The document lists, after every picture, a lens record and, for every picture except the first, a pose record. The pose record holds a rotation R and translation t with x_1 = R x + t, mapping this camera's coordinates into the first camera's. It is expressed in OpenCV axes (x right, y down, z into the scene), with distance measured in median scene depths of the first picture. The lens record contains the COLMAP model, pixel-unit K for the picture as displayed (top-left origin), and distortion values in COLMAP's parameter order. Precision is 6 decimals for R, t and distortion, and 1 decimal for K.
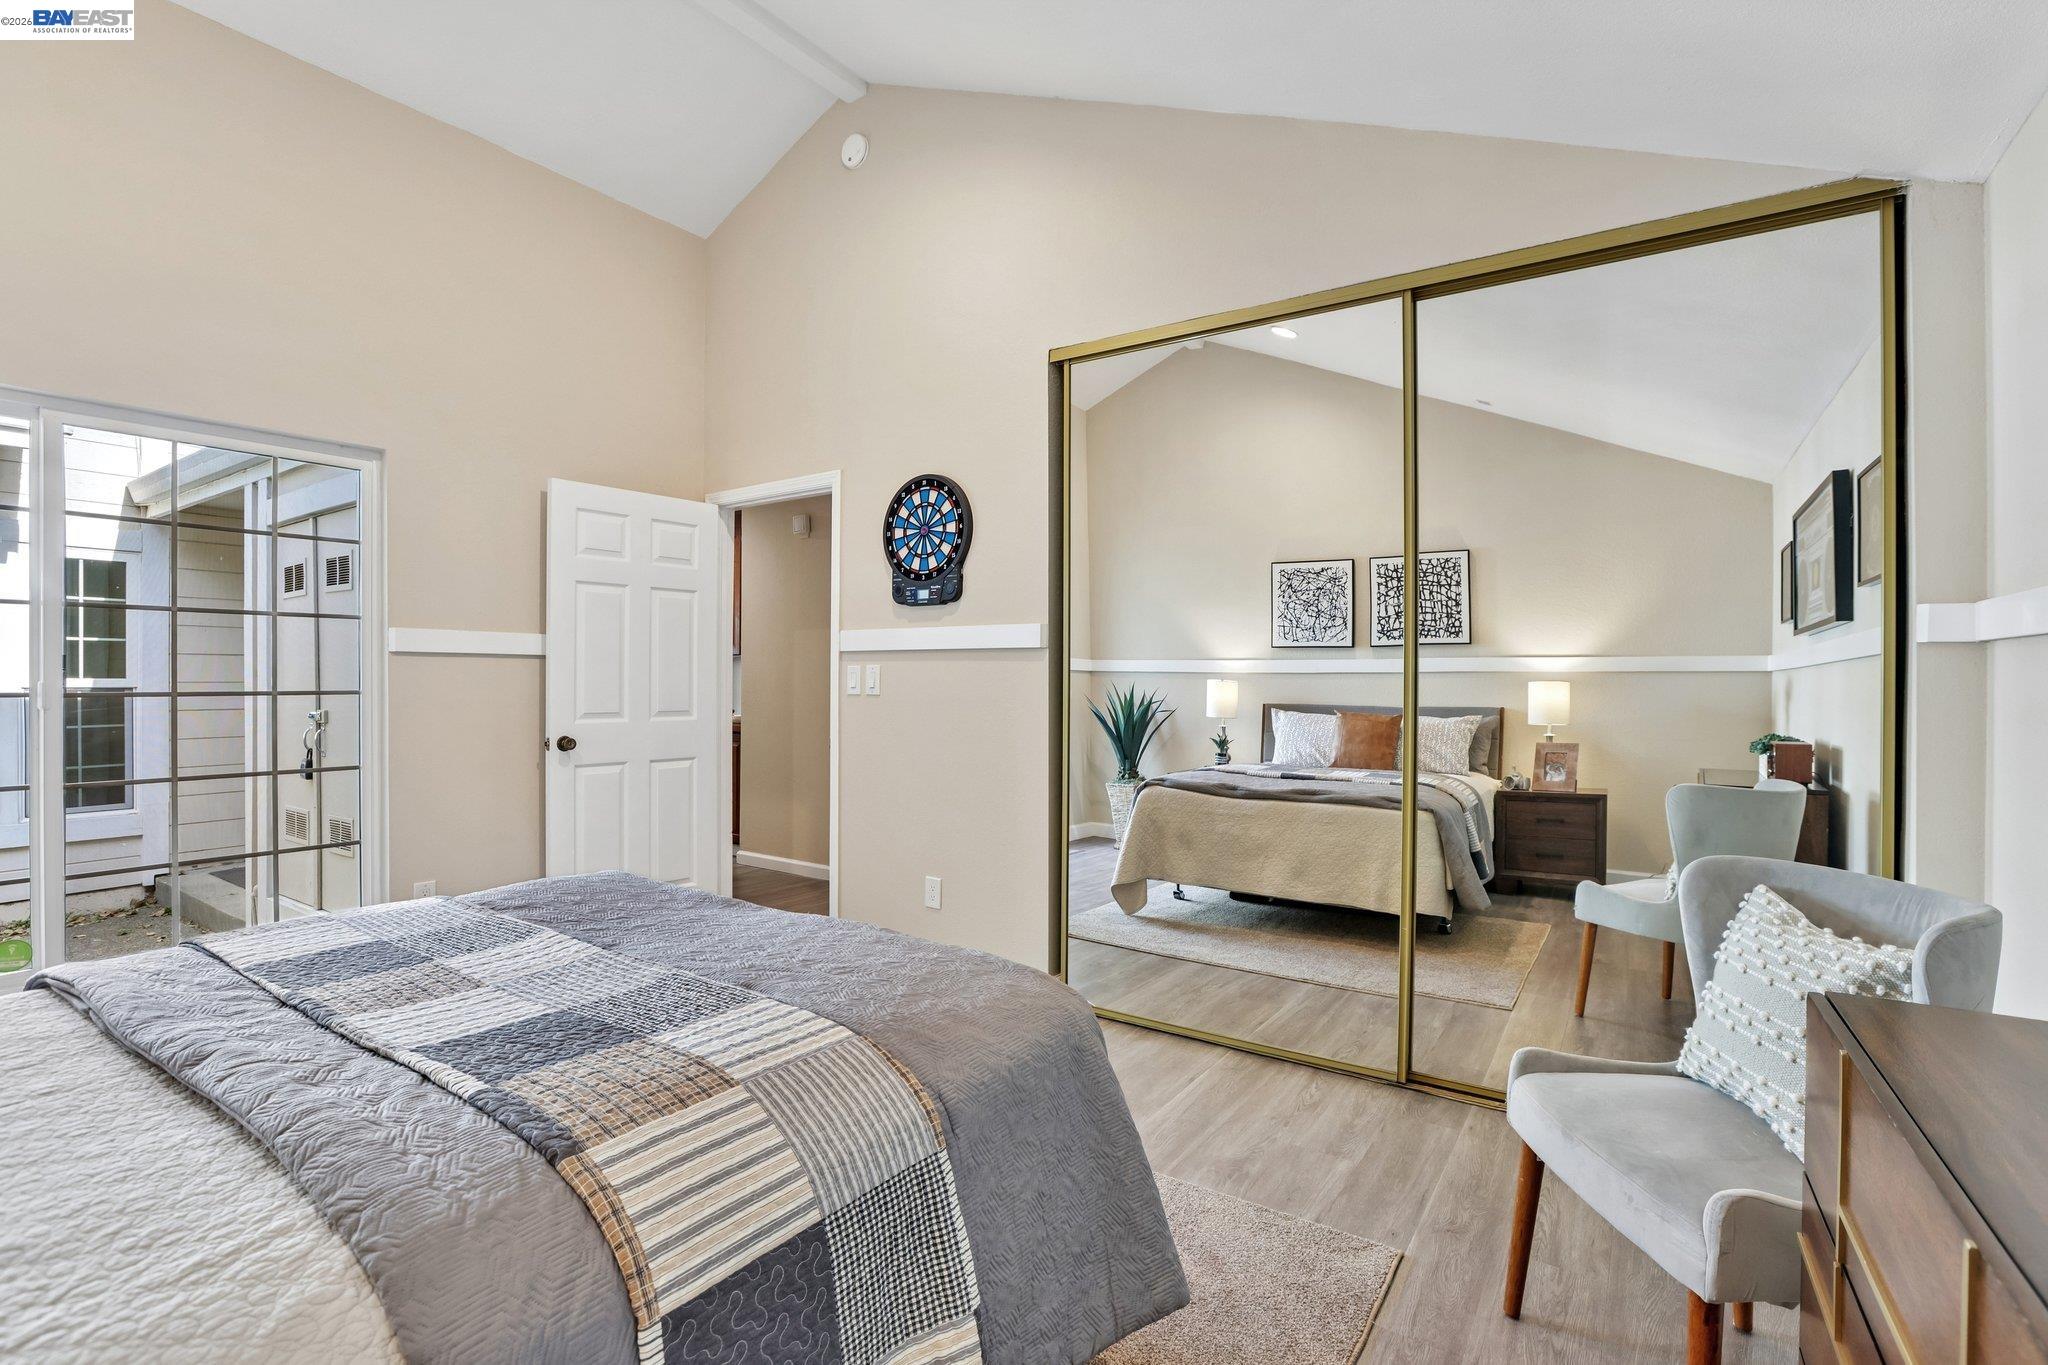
lens RADIAL K [[942.1, 0, 1019.8], [0, 942.1, 686.3], [0, 0, 1]] dist [-0.030527, -0.000015]
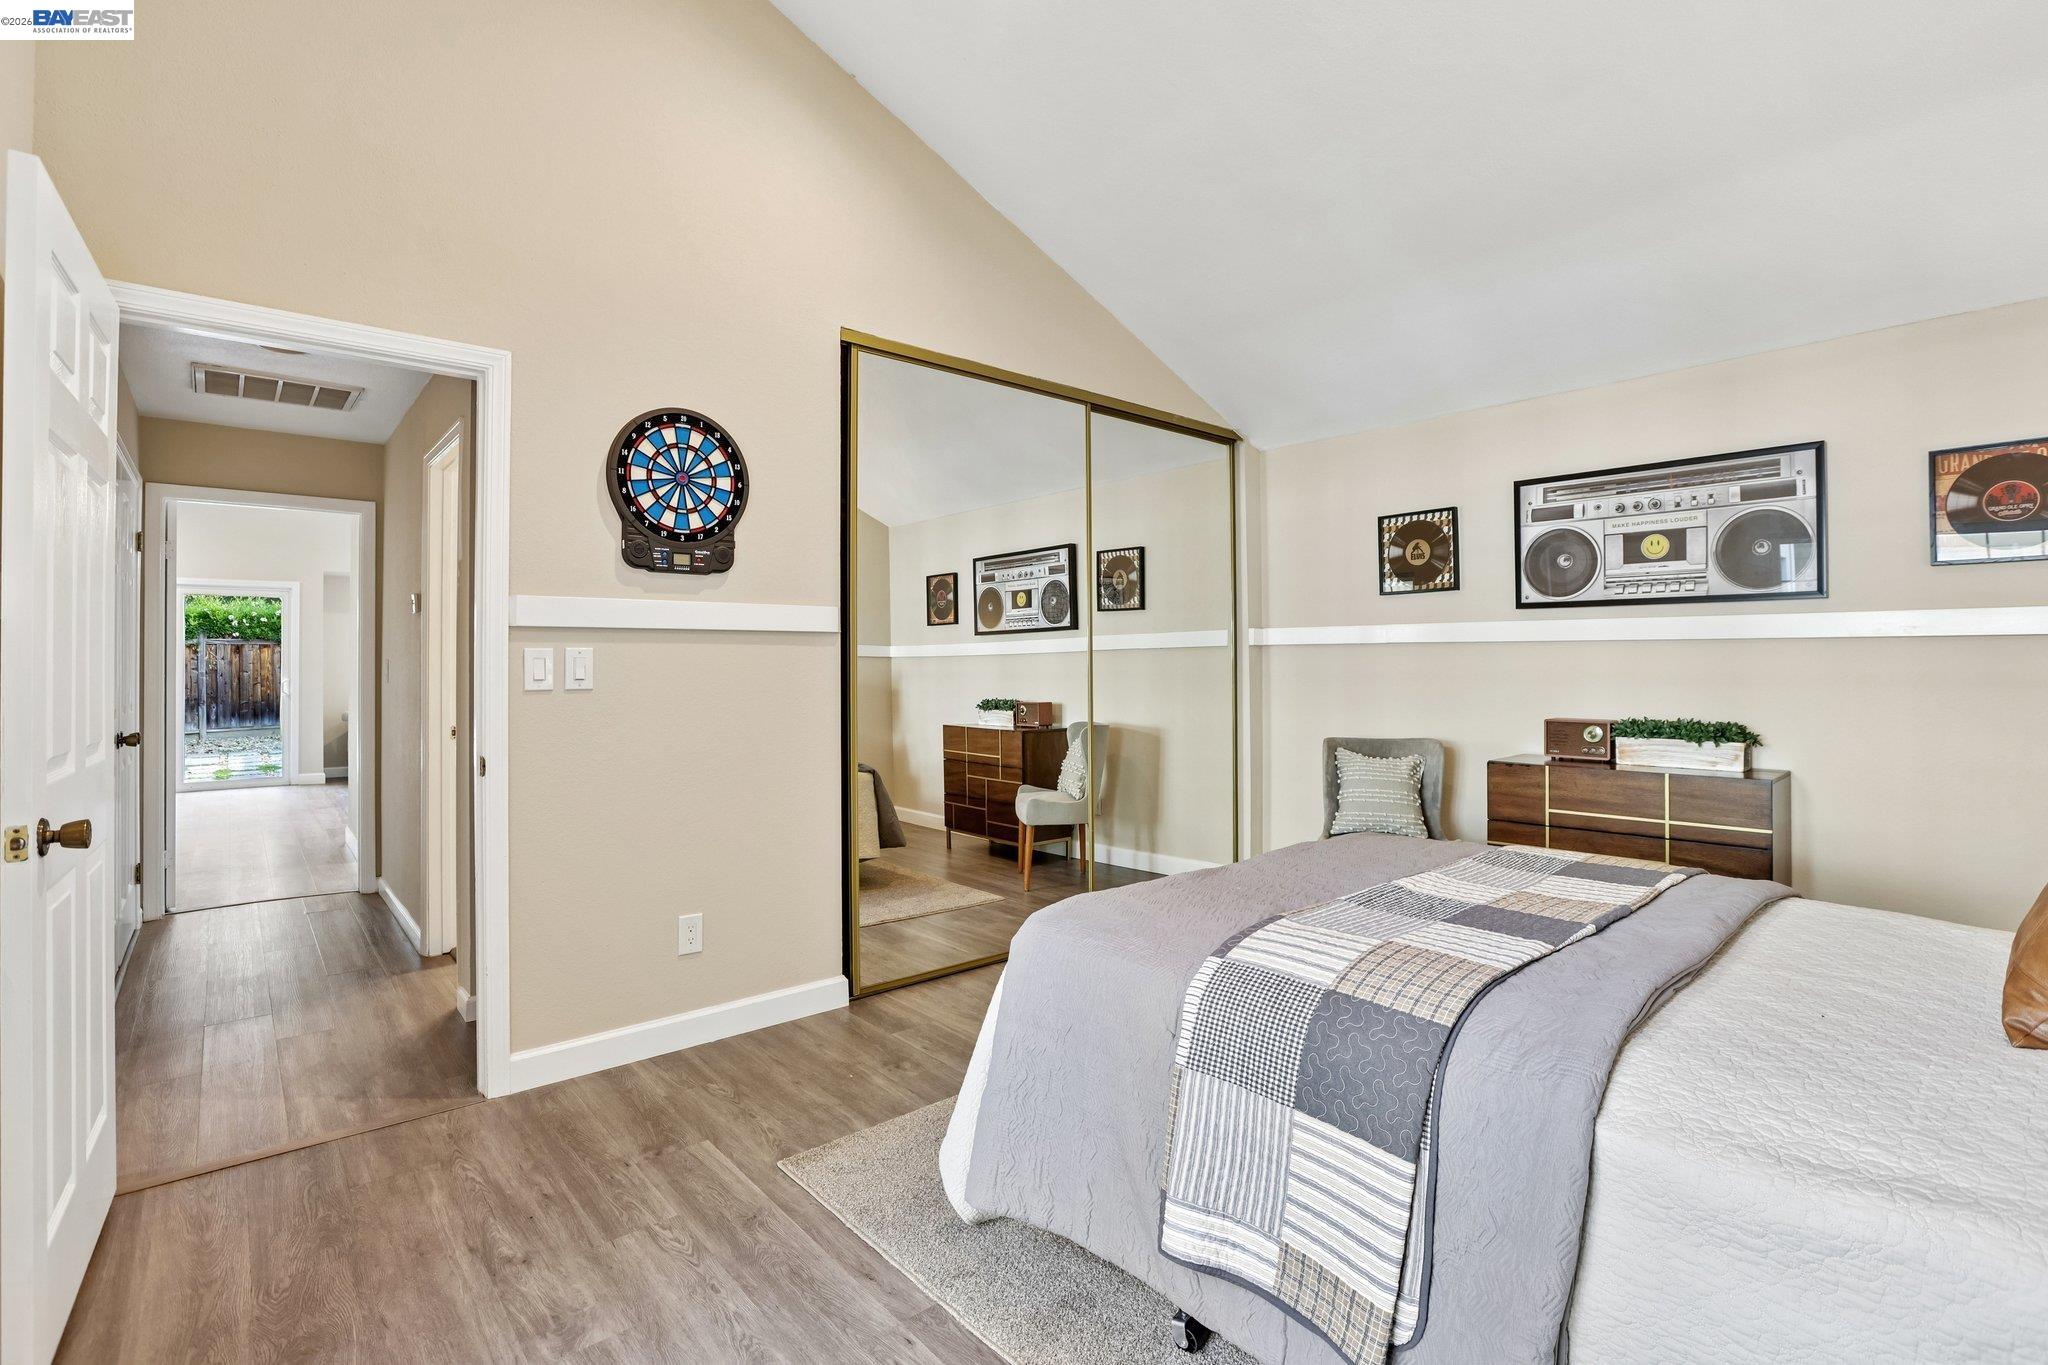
lens RADIAL K [[942.1, 0, 1016.1], [0, 942.1, 663.4], [0, 0, 1]] dist [-0.030527, -0.000015]
pose [[0.271793, -0.003892, 0.962348, -0.787755], [0.013052, 0.999915, 0.000358, -0.007015], [-0.962267, 0.012463, 0.271821, 0.519447]]
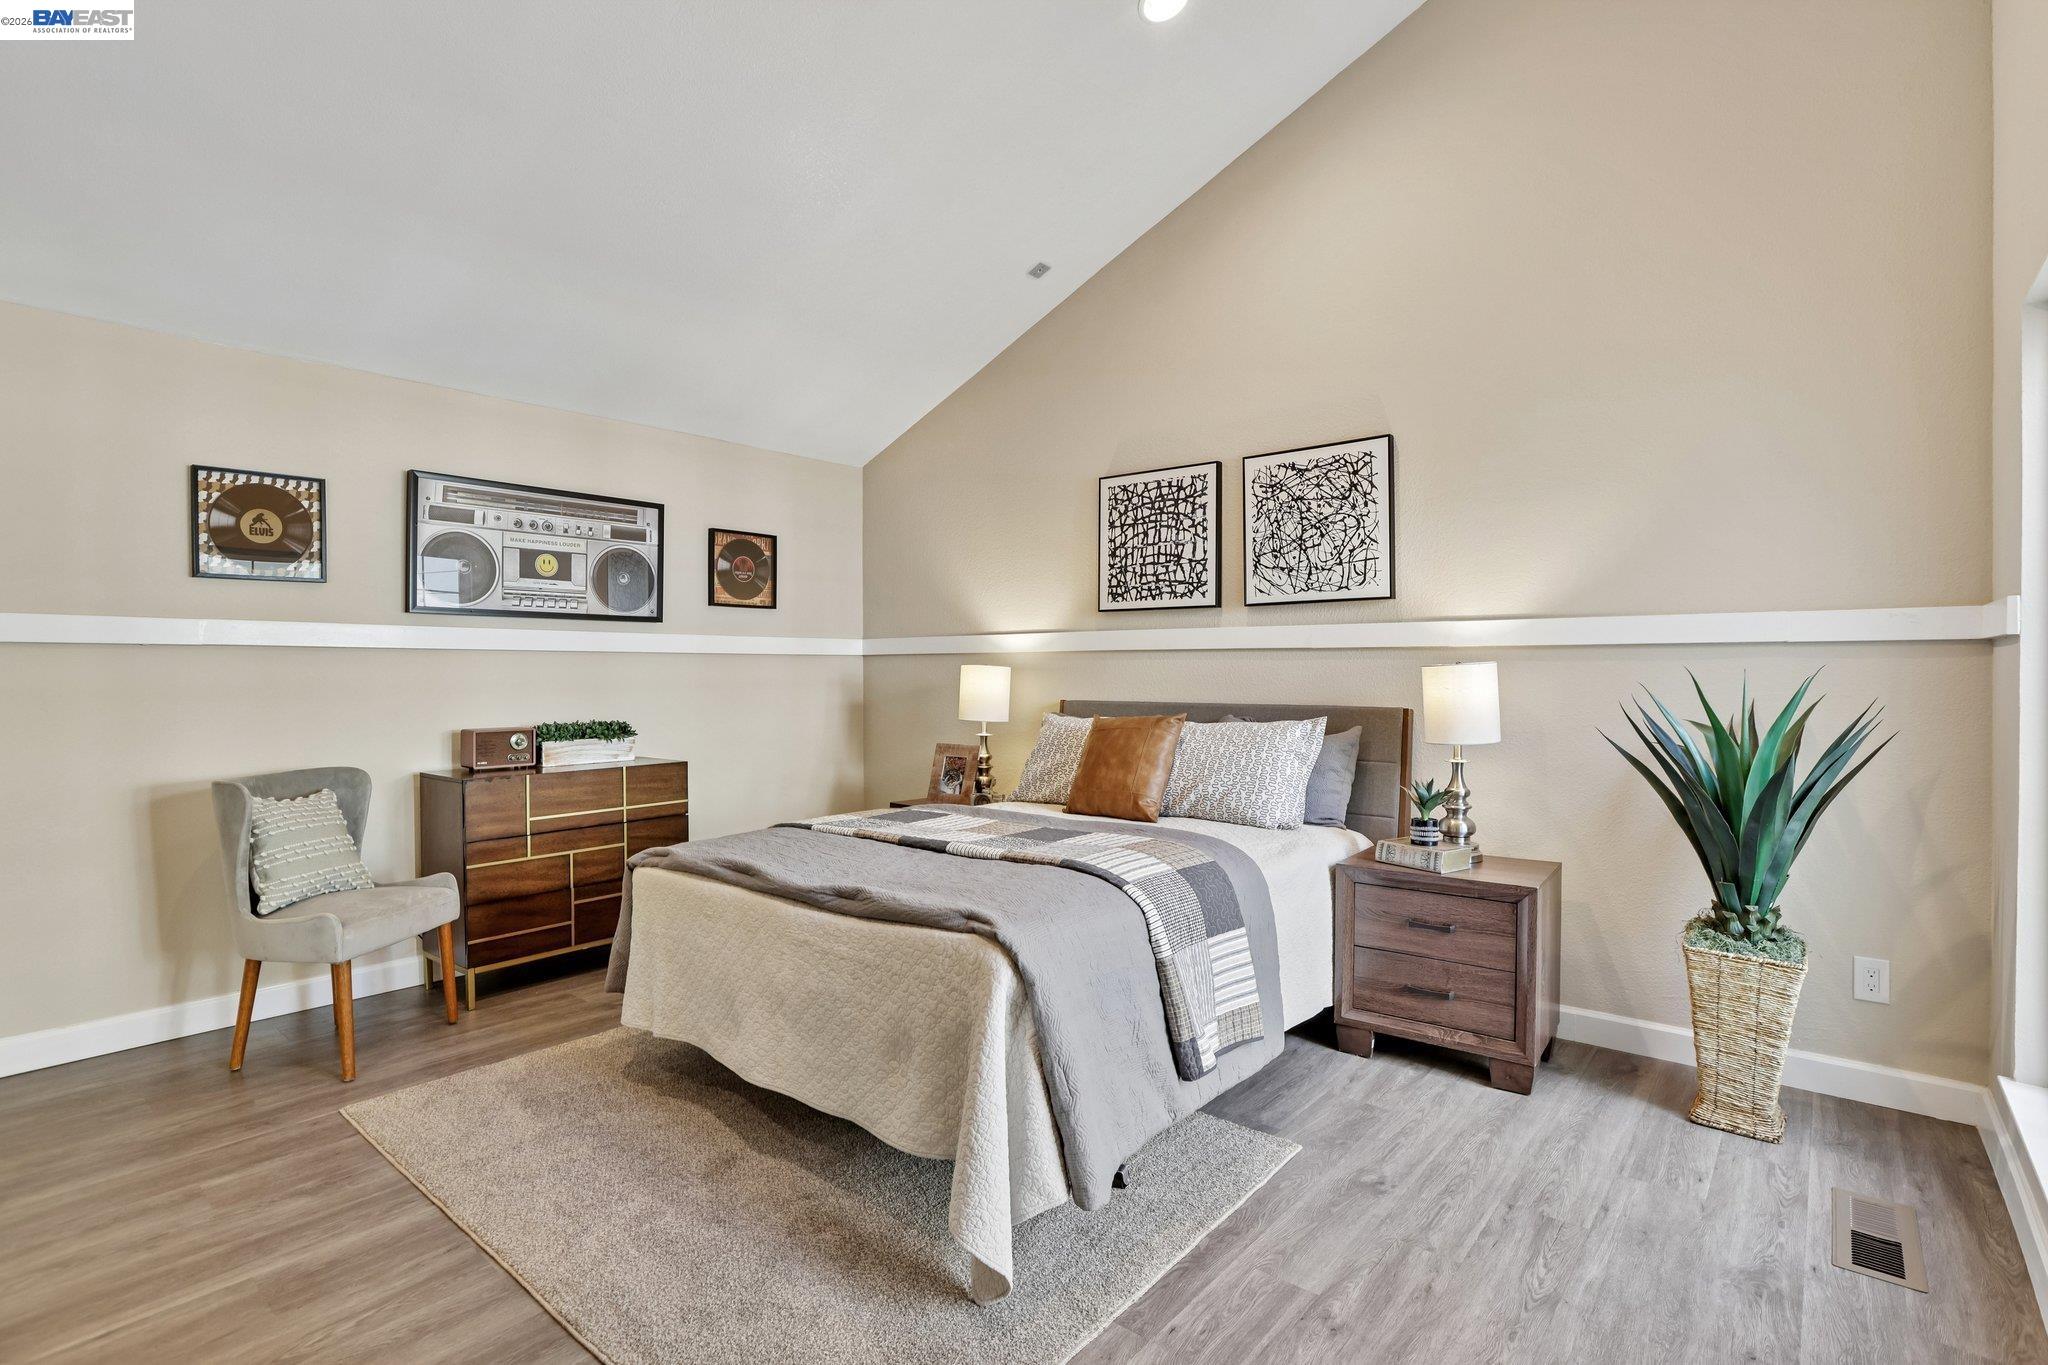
lens RADIAL K [[1008.7, 0, 1015.5], [0, 1008.7, 680.5], [0, 0, 1]] dist [-0.046389, 0.018127]
pose [[-0.993856, -0.003313, 0.110629, -0.355804], [-0.000885, 0.999758, 0.021992, -0.013719], [-0.110675, 0.021759, -0.993618, 1.174100]]
